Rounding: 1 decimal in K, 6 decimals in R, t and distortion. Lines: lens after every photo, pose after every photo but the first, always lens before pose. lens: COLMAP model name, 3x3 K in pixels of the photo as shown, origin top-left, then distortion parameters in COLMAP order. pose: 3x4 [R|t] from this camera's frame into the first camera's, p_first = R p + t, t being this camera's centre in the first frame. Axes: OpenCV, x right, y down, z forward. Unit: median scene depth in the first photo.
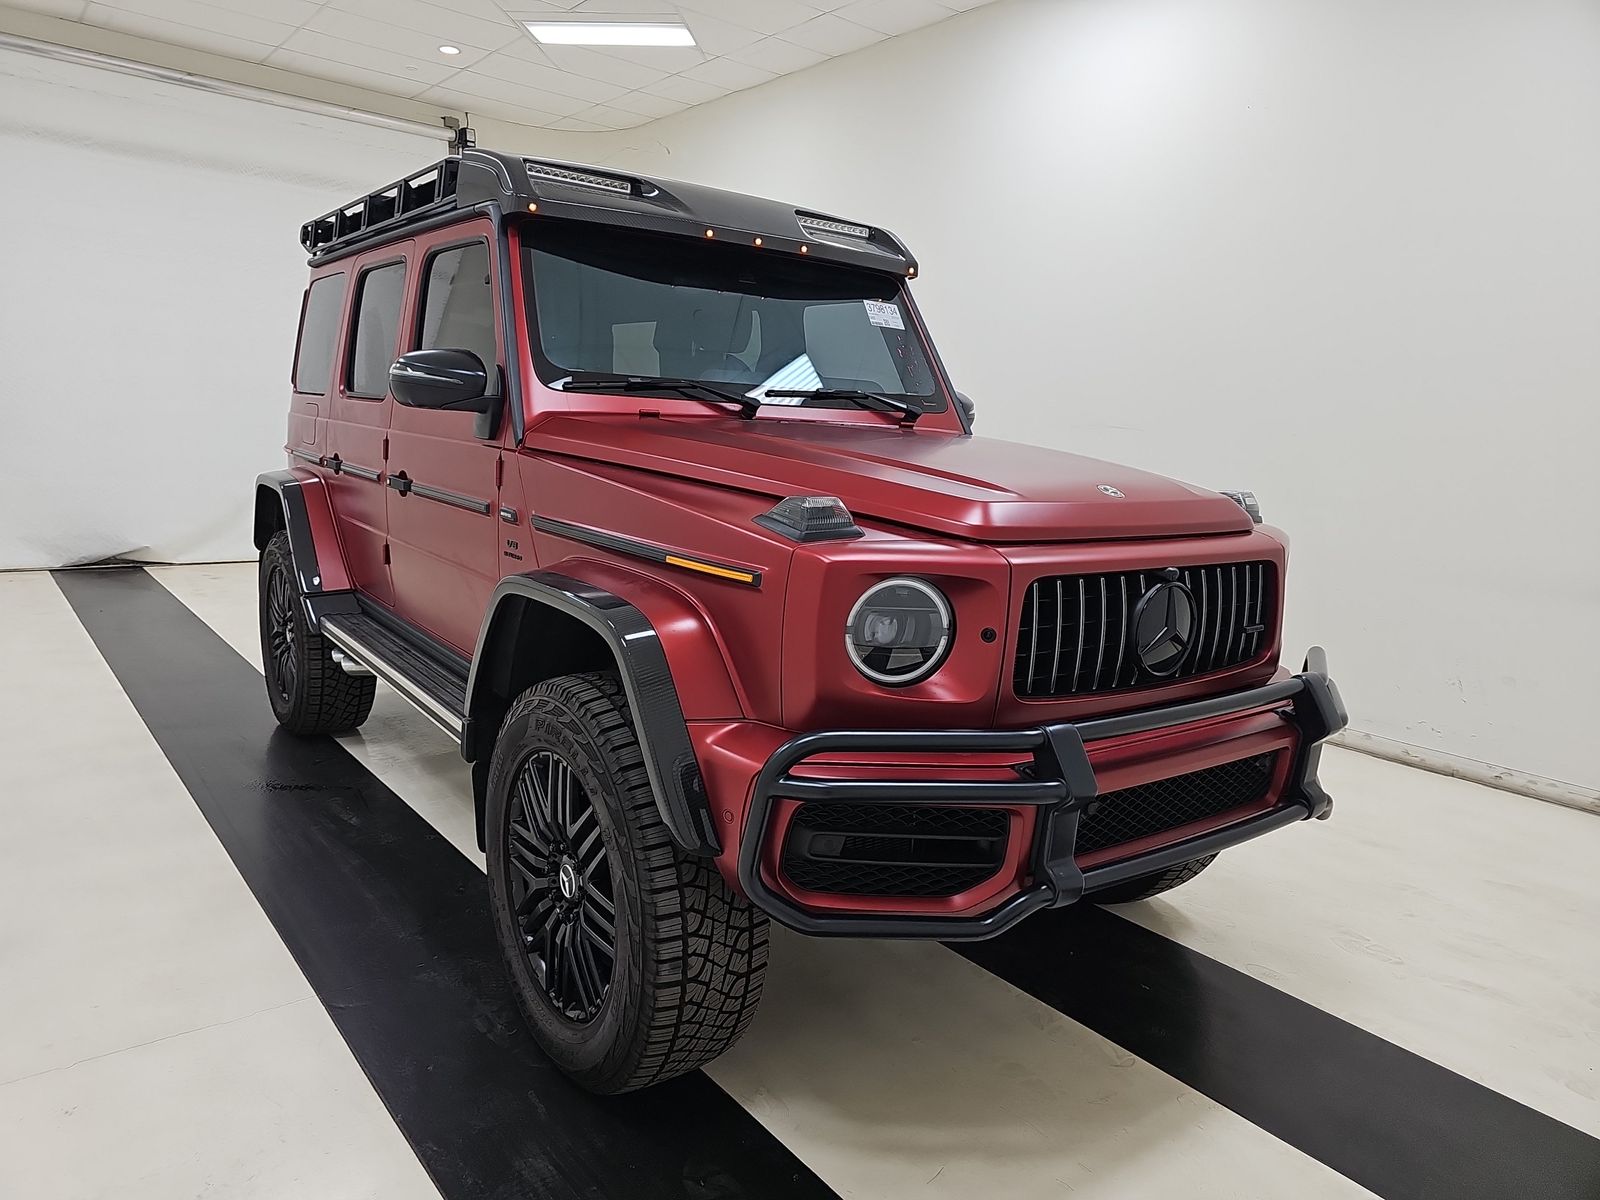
lens RADIAL K [[1060.4, 0, 843.7], [0, 1060.4, 577.5], [0, 0, 1]] dist [0.003143, -0.001675]
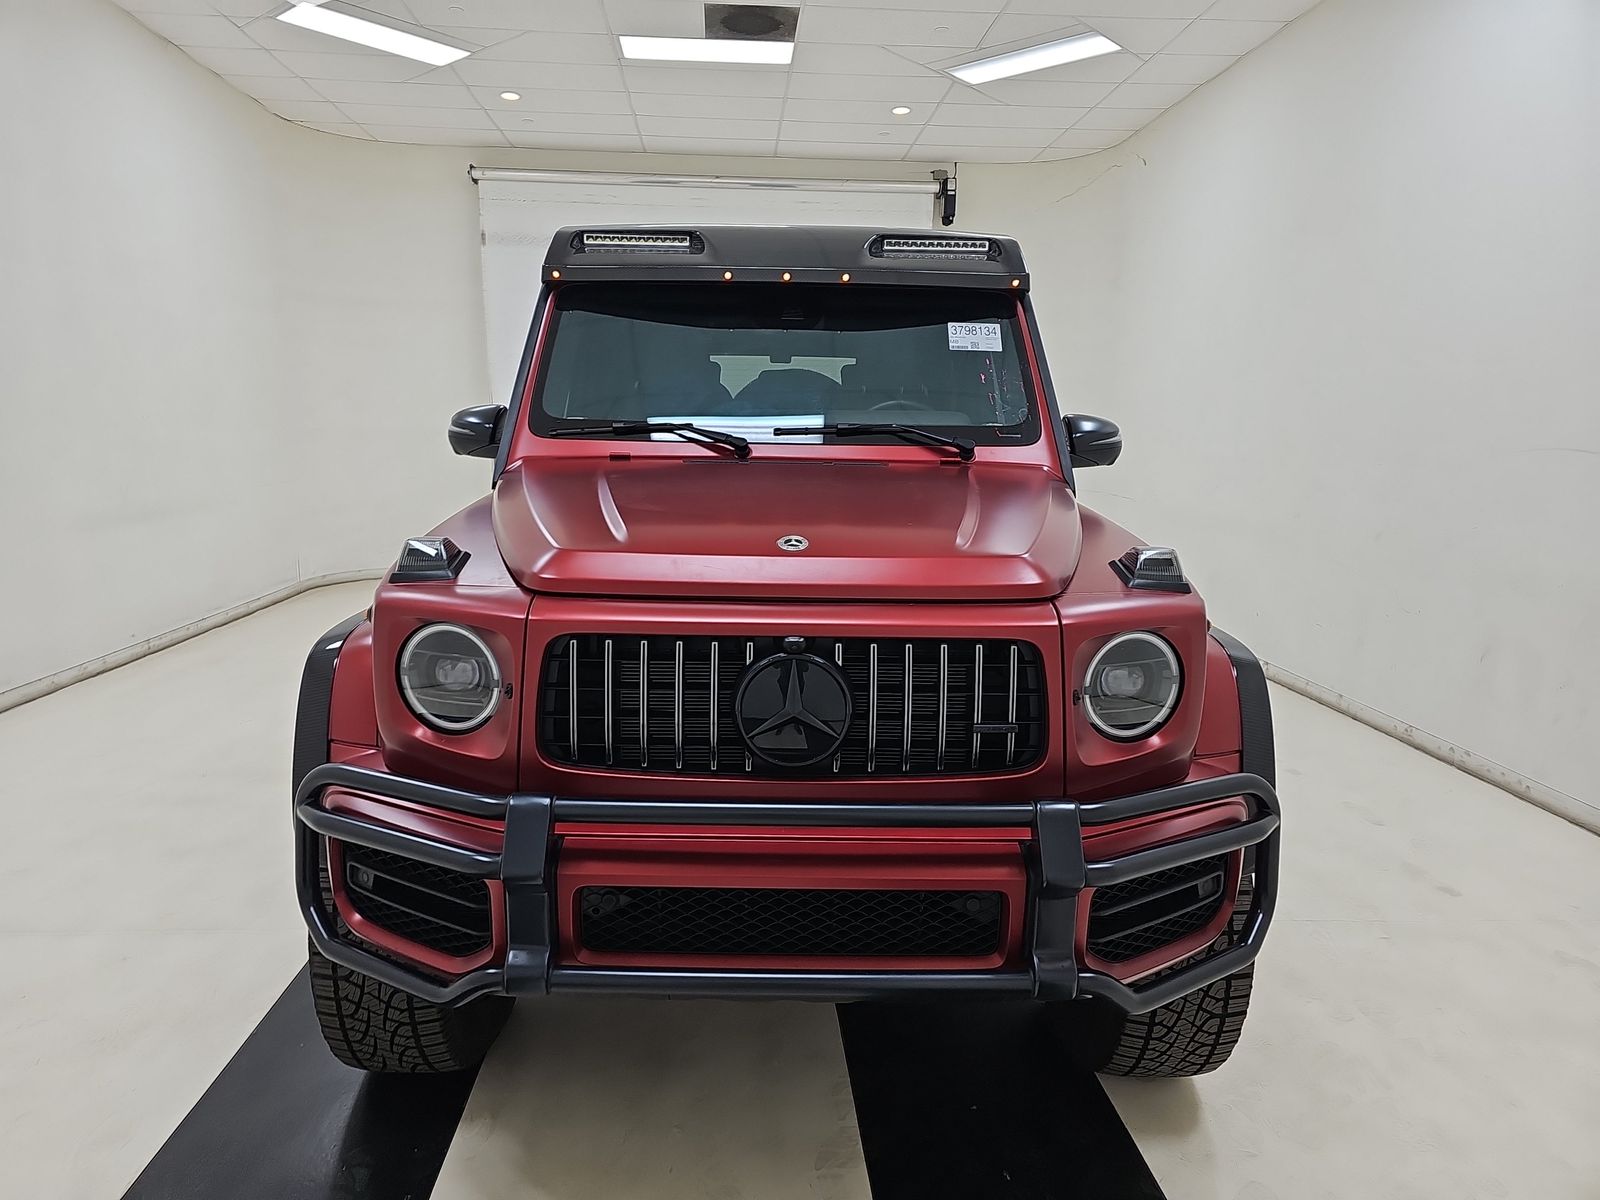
lens RADIAL K [[1053.7, 0, 800.0], [0, 1053.7, 600.0], [0, 0, 1]] dist [0.028482, -0.002162]
pose [[0.807746, 0.061187, -0.586347, 0.523134], [-0.065615, 0.997751, 0.013727, -0.034019], [0.585868, 0.027385, 0.809943, 0.229806]]
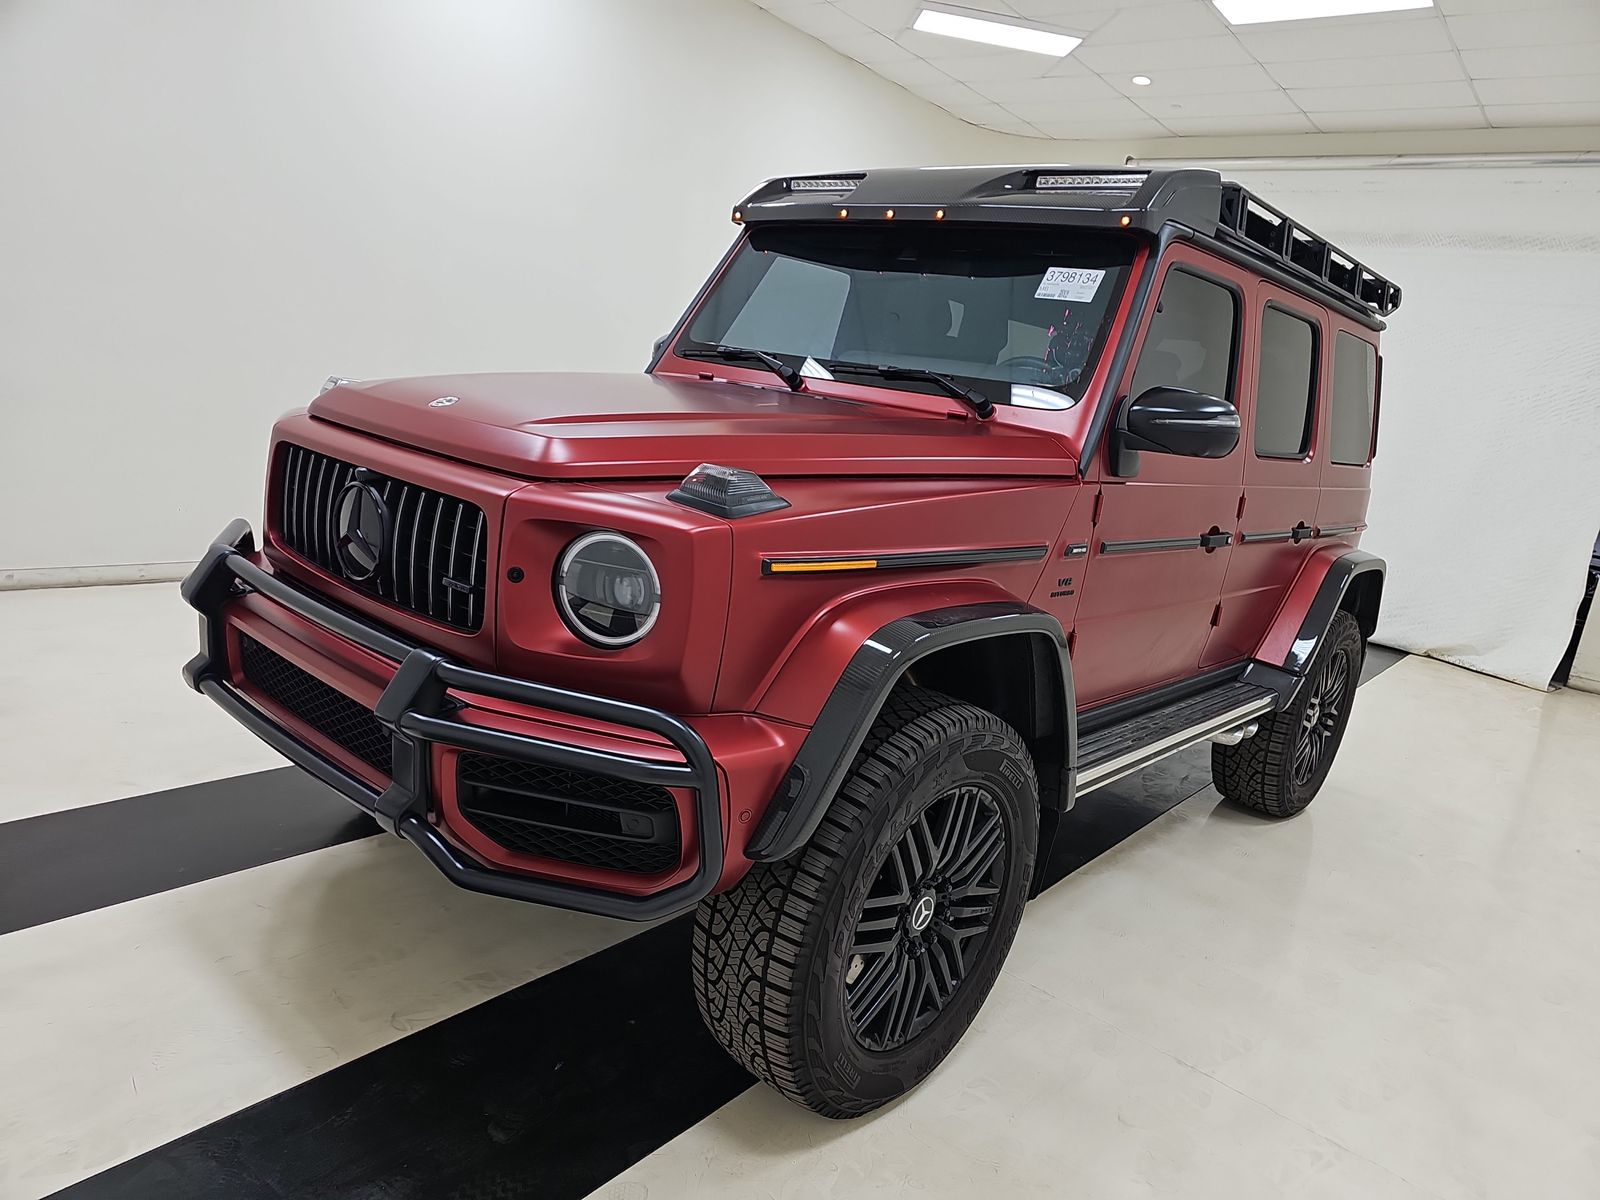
lens RADIAL K [[1079.9, 0, 803.2], [0, 1079.9, 631.2], [0, 0, 1]] dist [-0.002148, -0.000843]
pose [[0.194620, 0.202279, -0.959795, 0.910287], [-0.275108, 0.950487, 0.144533, -0.081819], [0.941509, 0.235918, 0.240633, 0.791886]]
